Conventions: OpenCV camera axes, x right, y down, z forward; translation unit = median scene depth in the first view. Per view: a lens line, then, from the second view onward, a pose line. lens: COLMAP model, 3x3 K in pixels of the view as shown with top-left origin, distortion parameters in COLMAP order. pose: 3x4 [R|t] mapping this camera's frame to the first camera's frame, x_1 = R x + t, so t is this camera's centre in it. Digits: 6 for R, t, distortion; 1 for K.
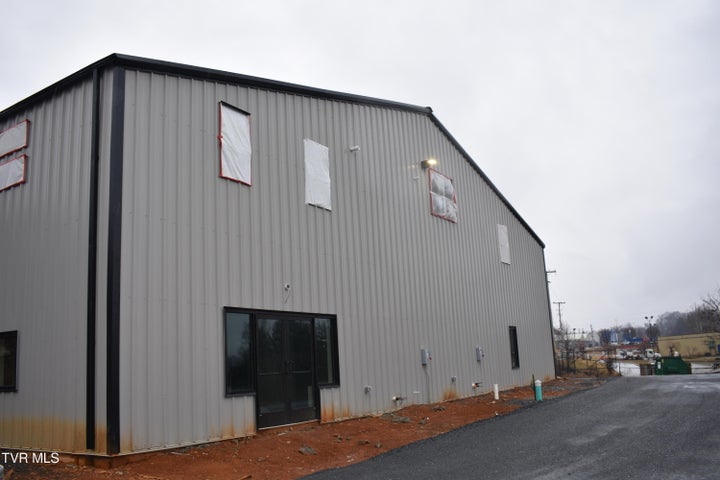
lens RADIAL K [[632.5, 0, 360.0], [0, 632.5, 240.0], [0, 0, 1]] dist [-0.009510, -0.008755]
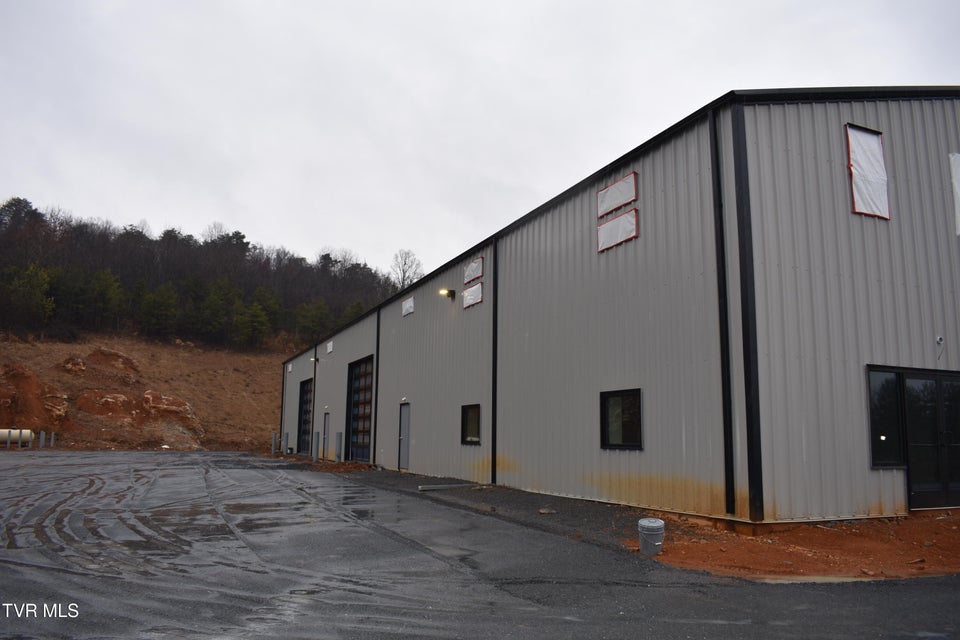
lens RADIAL K [[786.1, 0, 480.8], [0, 786.1, 309.5], [0, 0, 1]] dist [-0.052985, 0.001106]
pose [[0.855510, -0.031817, -0.516807, -0.115333], [0.052017, 0.998342, 0.024644, -0.021682], [0.515166, -0.047966, 0.855747, -0.163454]]
